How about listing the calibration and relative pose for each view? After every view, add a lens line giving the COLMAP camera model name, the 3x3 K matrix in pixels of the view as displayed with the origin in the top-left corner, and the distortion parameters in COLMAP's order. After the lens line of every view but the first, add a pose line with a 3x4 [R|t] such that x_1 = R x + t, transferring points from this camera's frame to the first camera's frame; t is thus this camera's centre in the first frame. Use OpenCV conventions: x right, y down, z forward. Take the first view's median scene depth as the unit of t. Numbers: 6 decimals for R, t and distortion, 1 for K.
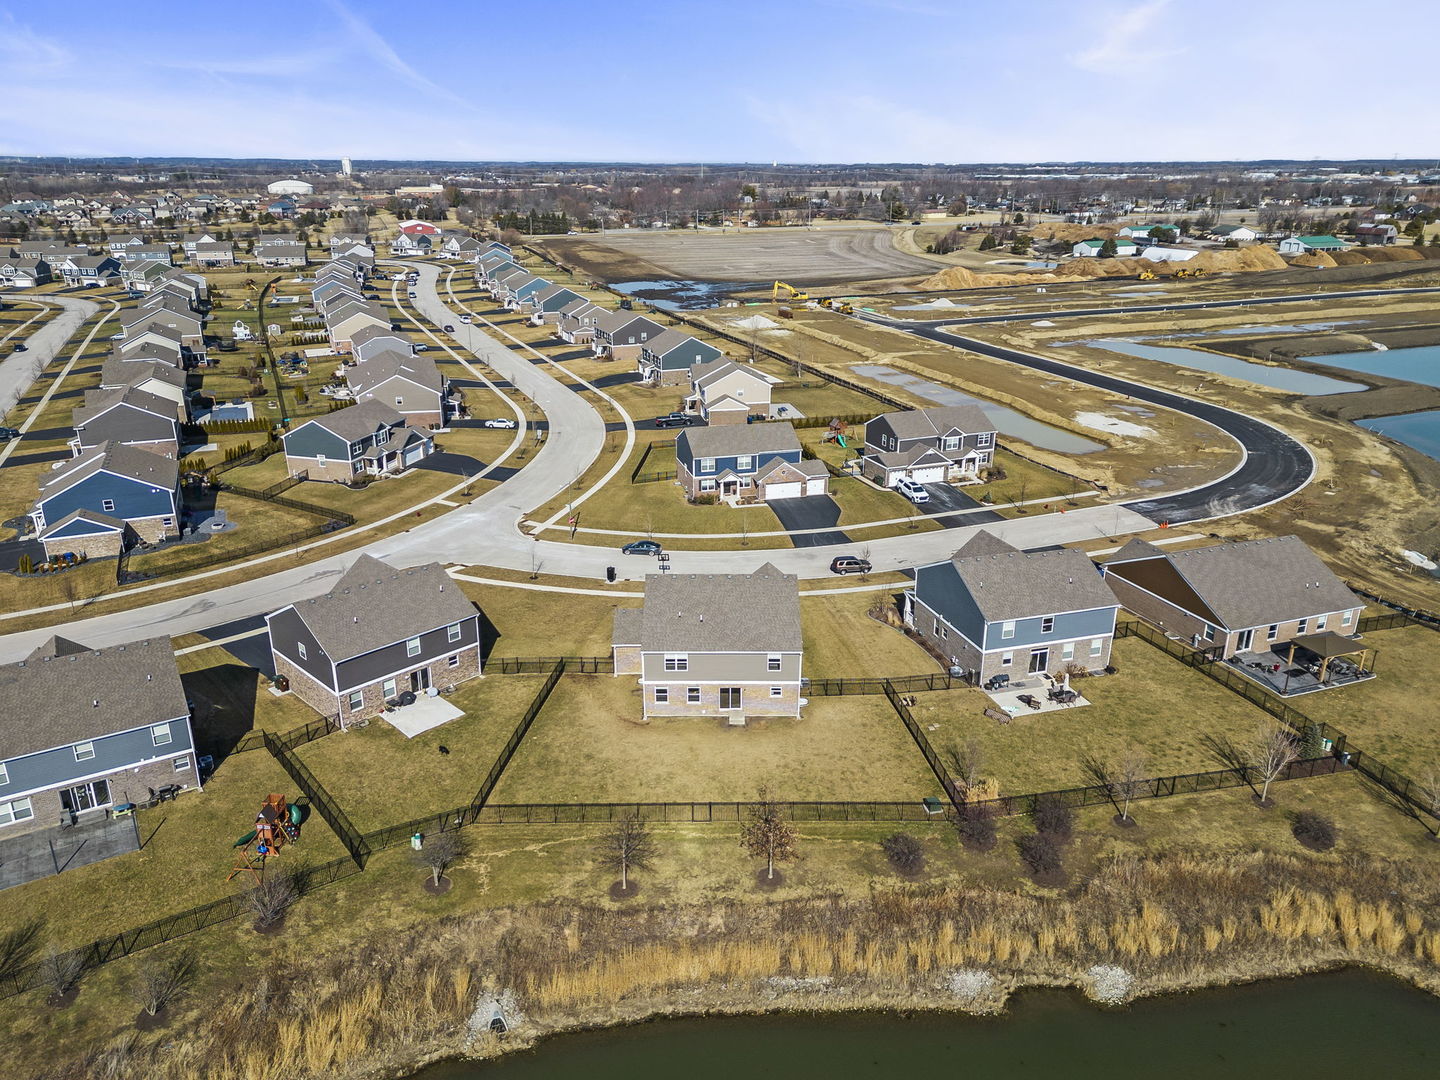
lens RADIAL K [[1056.3, 0, 710.4], [0, 1056.3, 543.6], [0, 0, 1]] dist [0.125603, -0.167695]
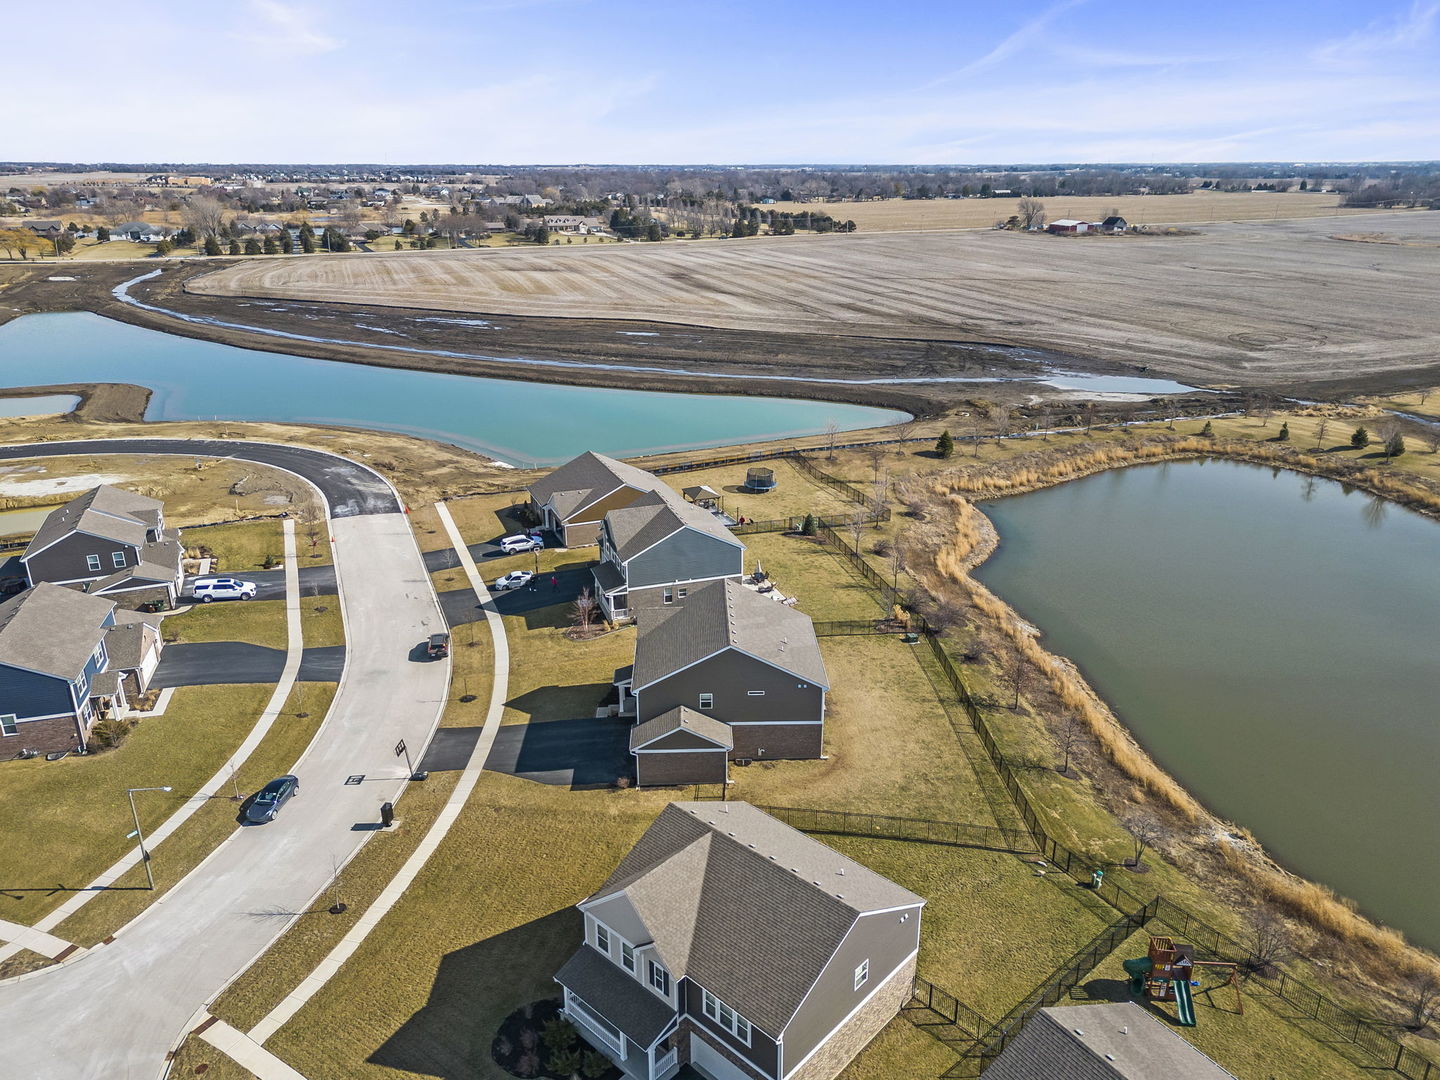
lens RADIAL K [[1056.3, 0, 710.4], [0, 1056.3, 543.6], [0, 0, 1]] dist [0.125603, -0.167695]
pose [[-0.061637, -0.338140, 0.939075, -0.604633], [0.339513, 0.877655, 0.338308, -0.245192], [-0.938580, 0.339681, 0.060707, 0.669628]]
